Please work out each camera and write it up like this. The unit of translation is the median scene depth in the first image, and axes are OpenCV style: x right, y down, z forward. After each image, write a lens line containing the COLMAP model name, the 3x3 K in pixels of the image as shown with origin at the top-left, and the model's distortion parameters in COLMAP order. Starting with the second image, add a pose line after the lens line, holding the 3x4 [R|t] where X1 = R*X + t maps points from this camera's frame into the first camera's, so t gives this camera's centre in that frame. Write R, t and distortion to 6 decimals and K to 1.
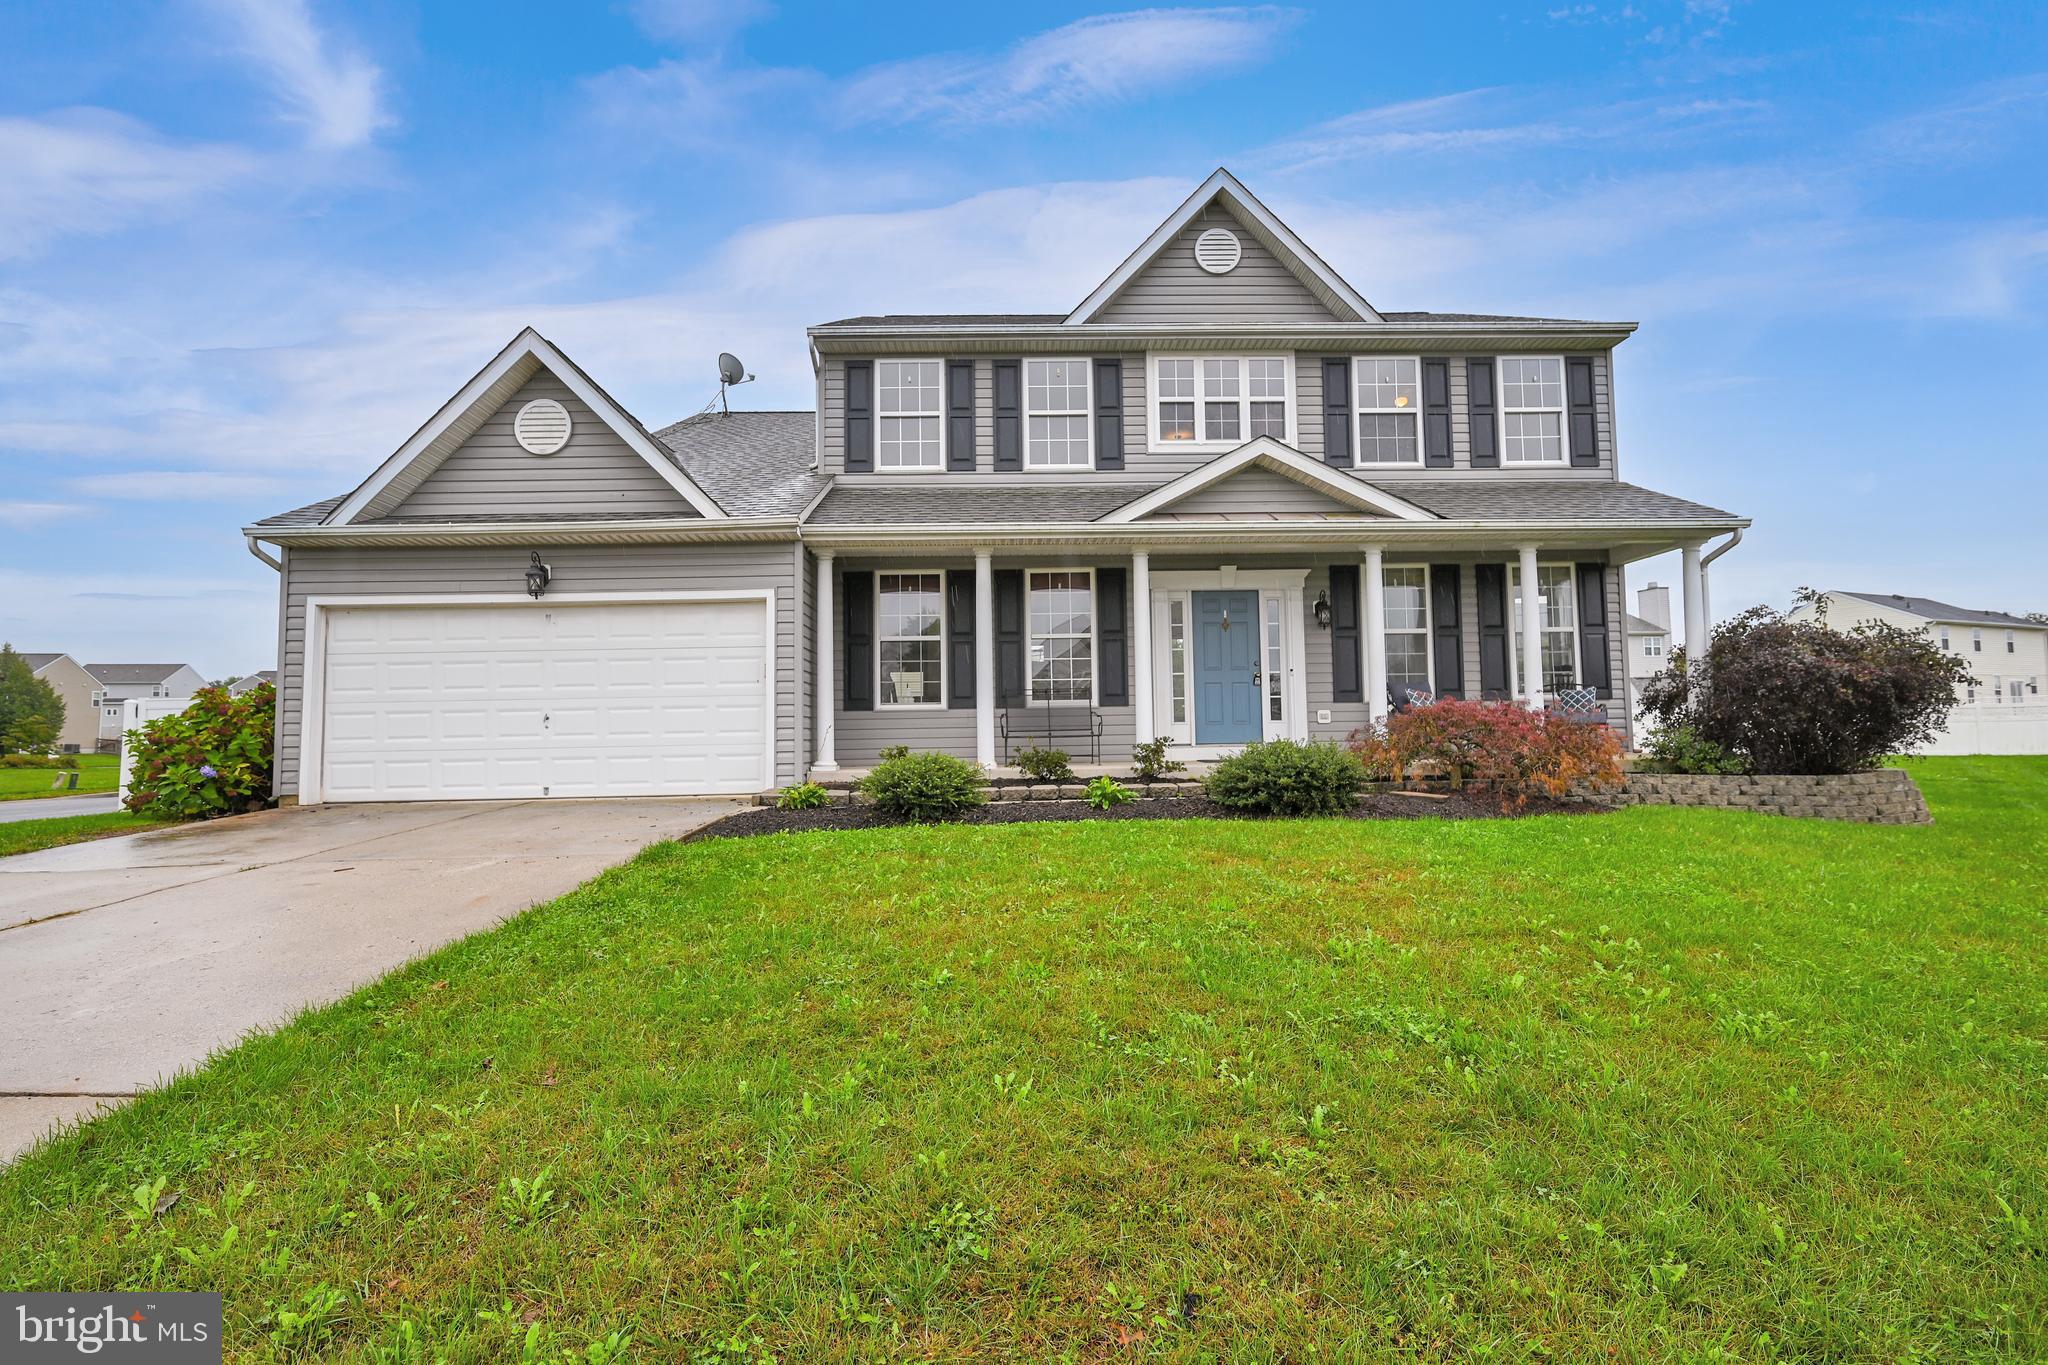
lens RADIAL K [[1028.9, 0, 1024.0], [0, 1028.9, 682.5], [0, 0, 1]] dist [-0.004501, -0.000178]
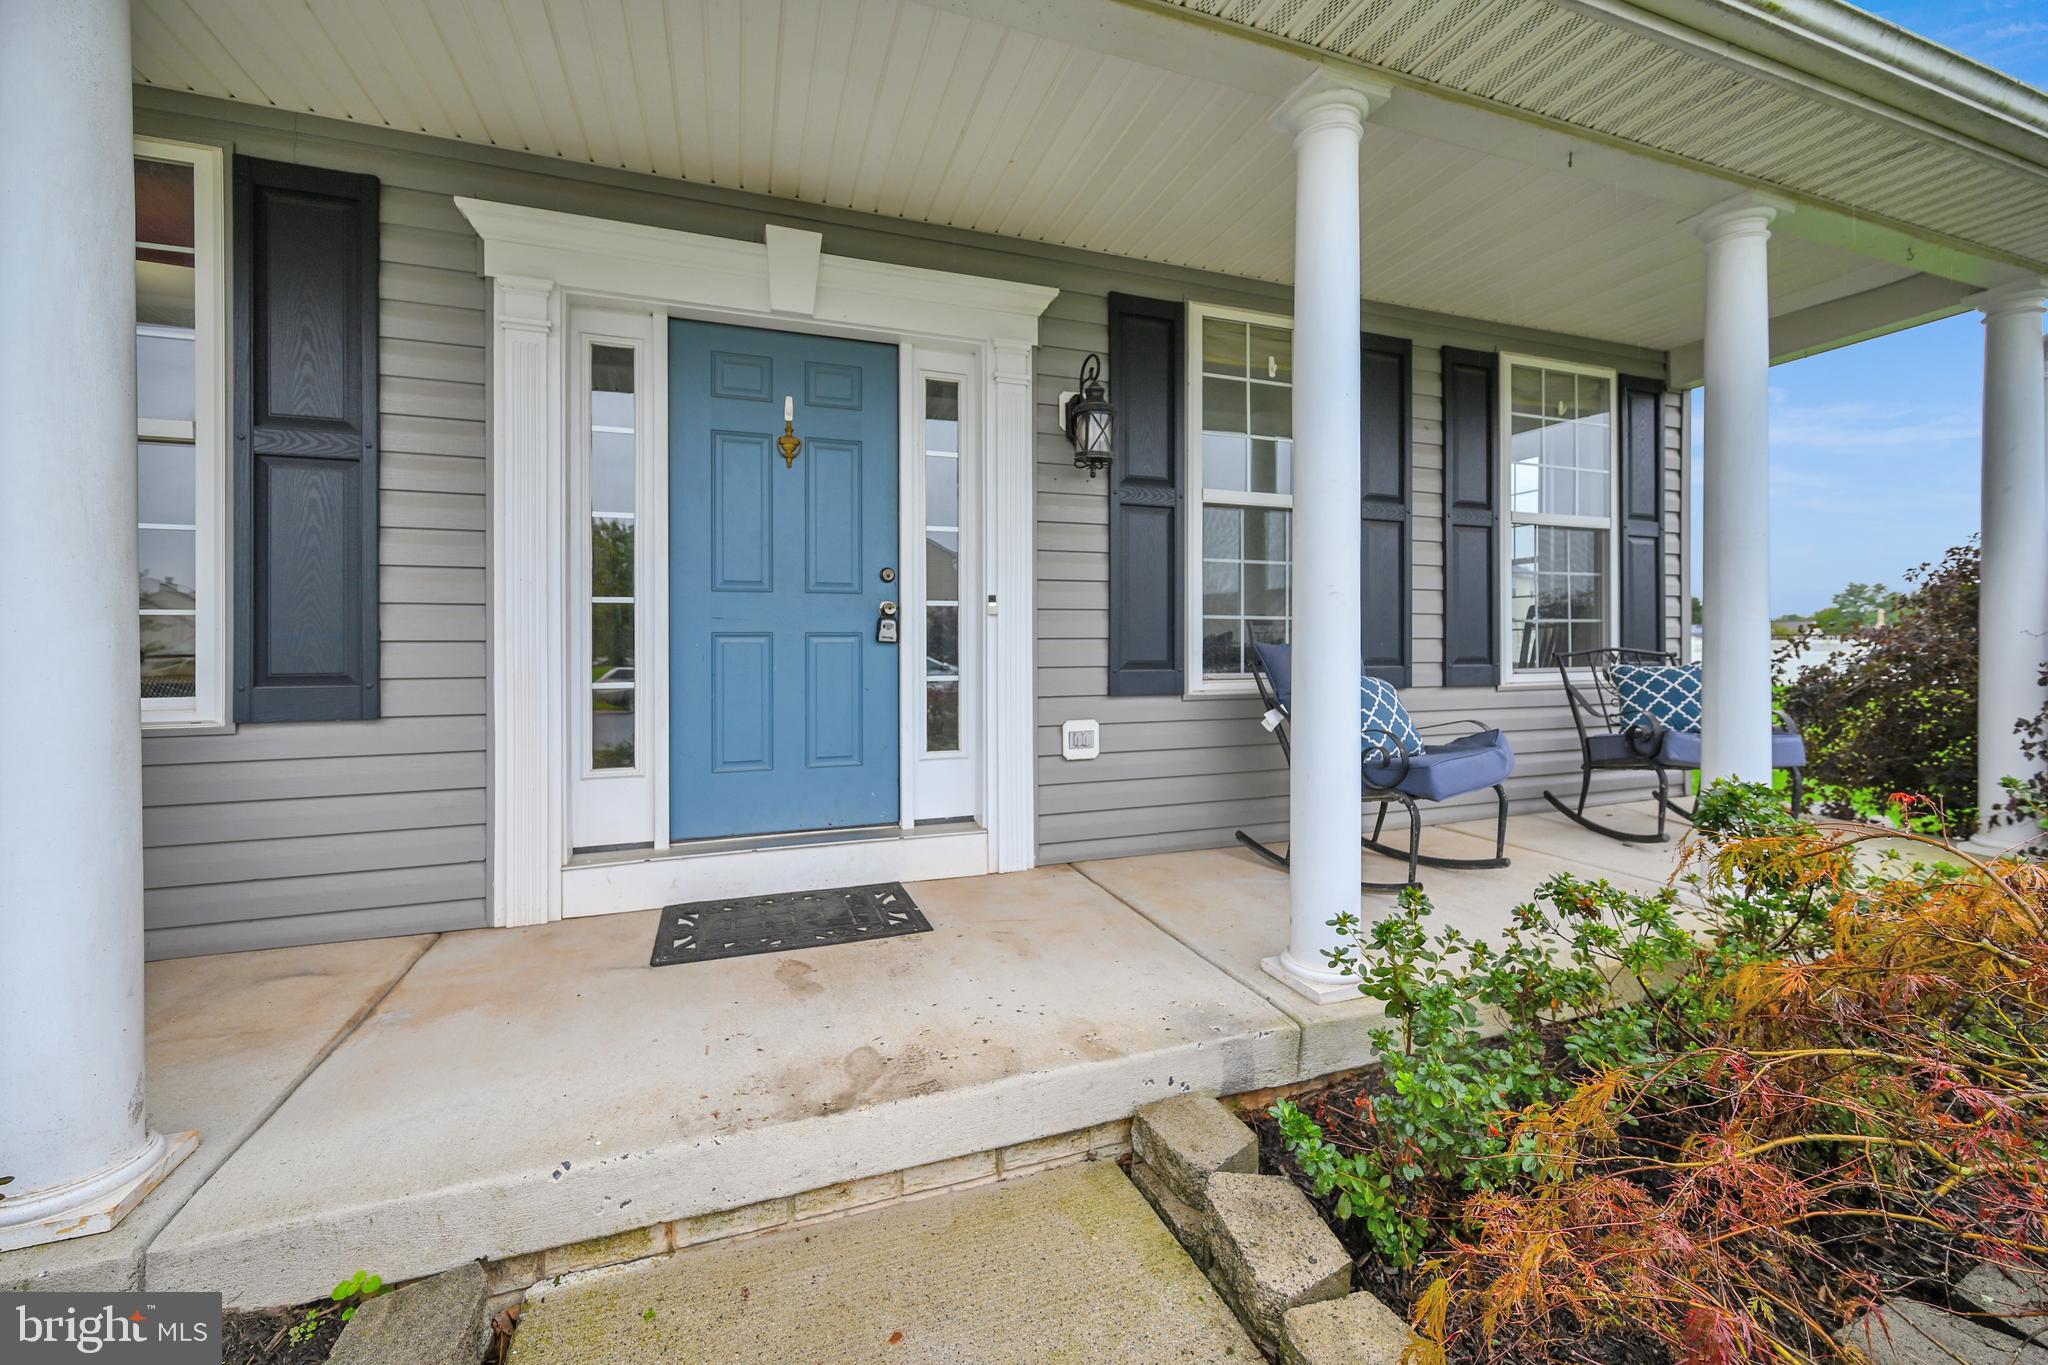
lens RADIAL K [[829.4, 0, 1018.6], [0, 829.4, 658.9], [0, 0, 1]] dist [-0.000571, -0.000061]
pose [[0.947089, 0.006581, 0.320902, 0.181722], [-0.030868, 0.997023, 0.070656, -0.011646], [-0.319482, -0.076823, 0.944473, 0.739466]]
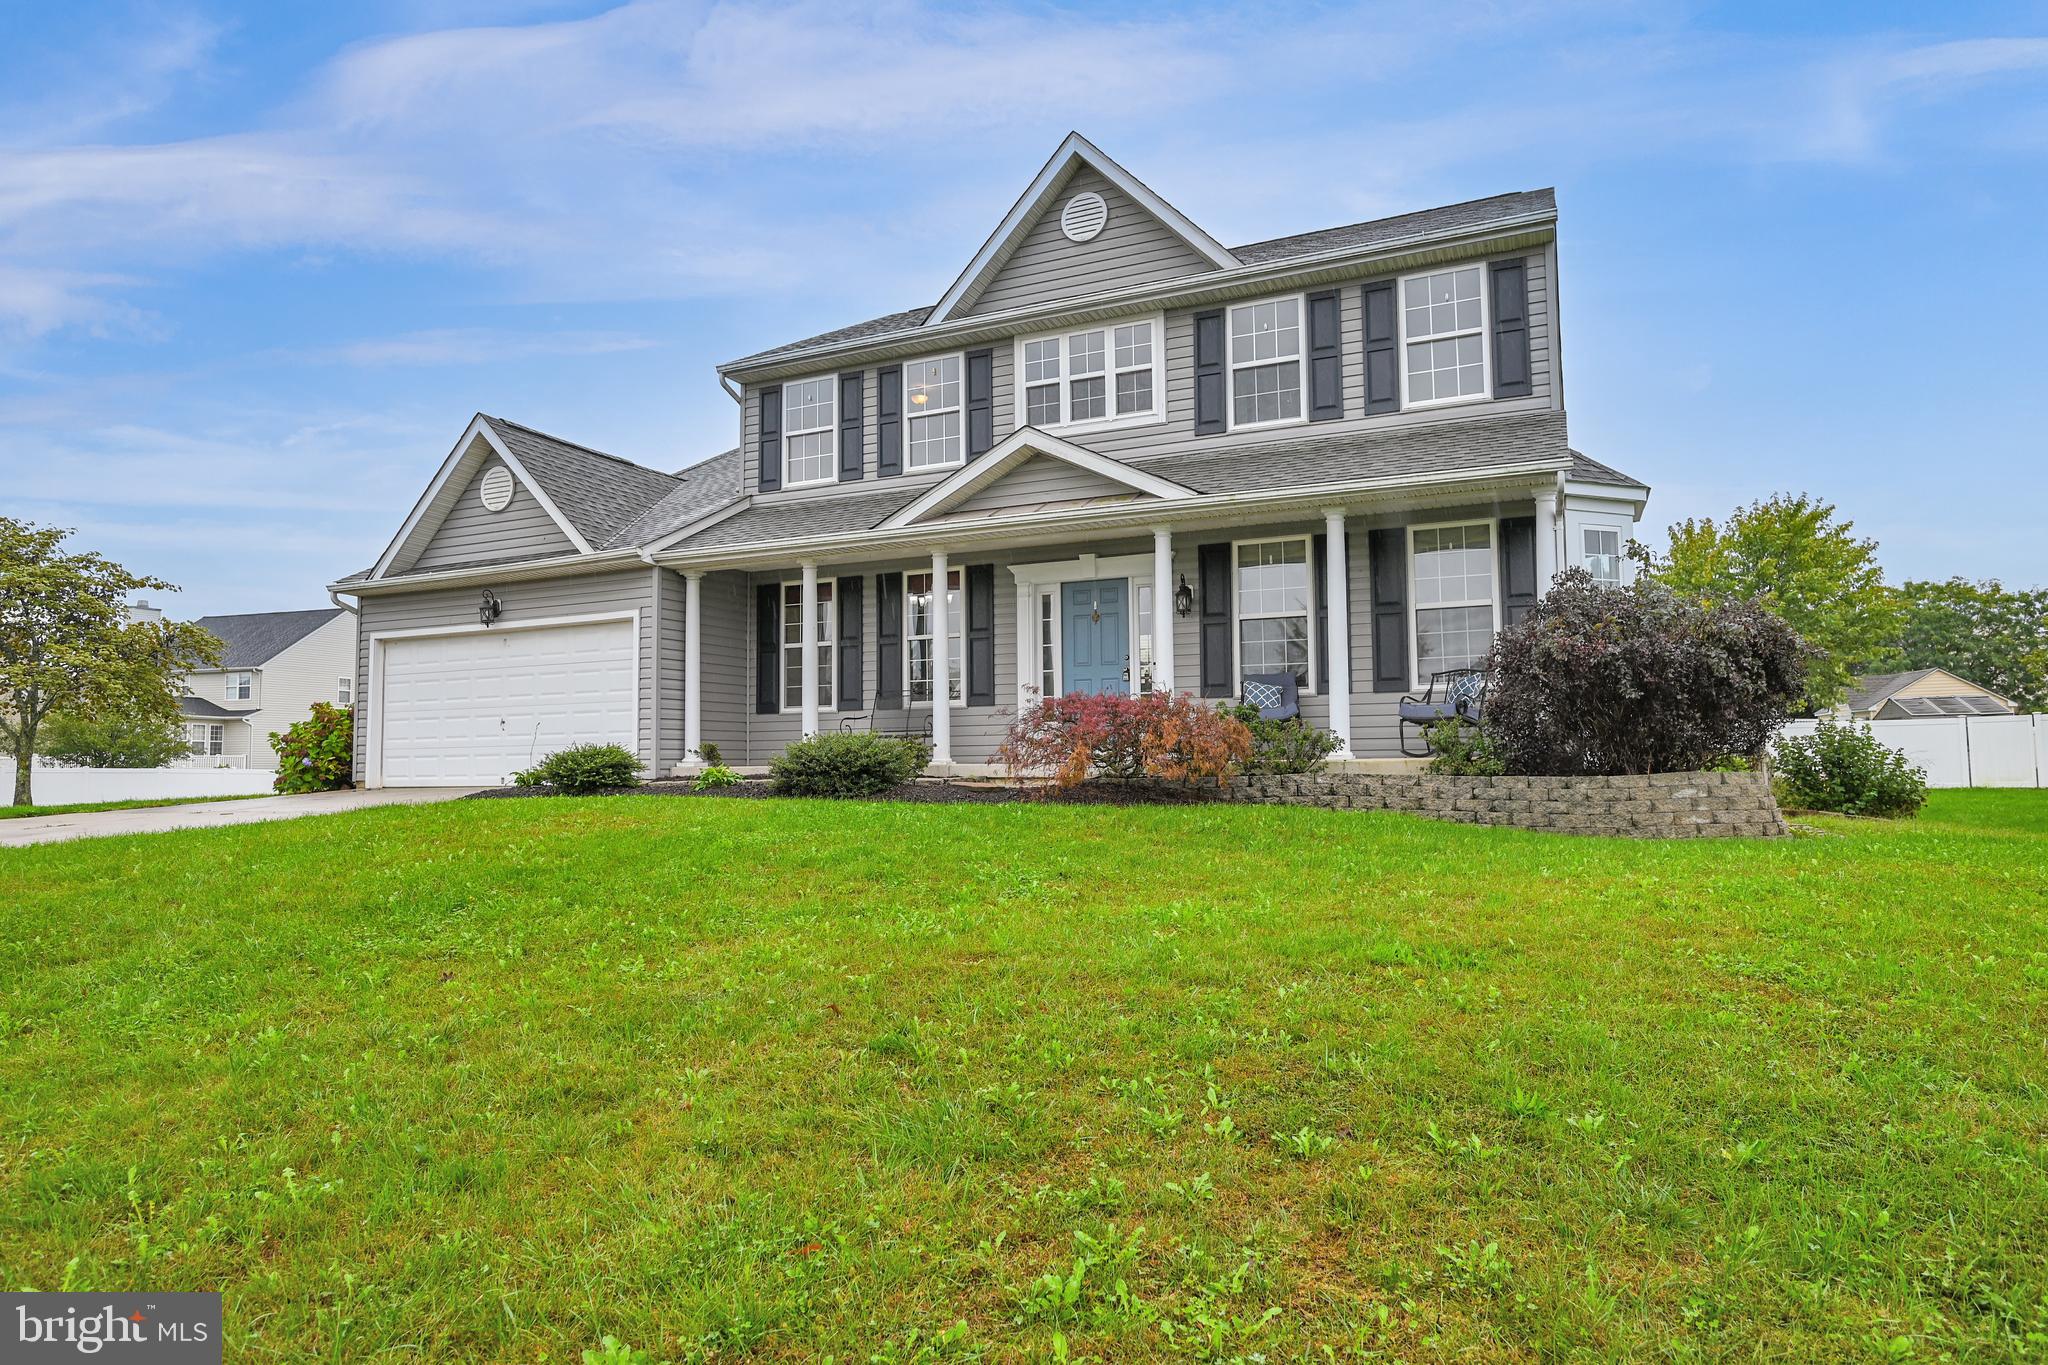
lens RADIAL K [[1166.4, 0, 1024.0], [0, 1166.4, 682.5], [0, 0, 1]] dist [-0.014738, -0.000787]
pose [[0.898697, -0.022077, -0.438014, 0.601053], [0.029355, 0.999521, 0.009850, -0.008576], [0.437586, -0.021710, 0.898914, 0.016213]]
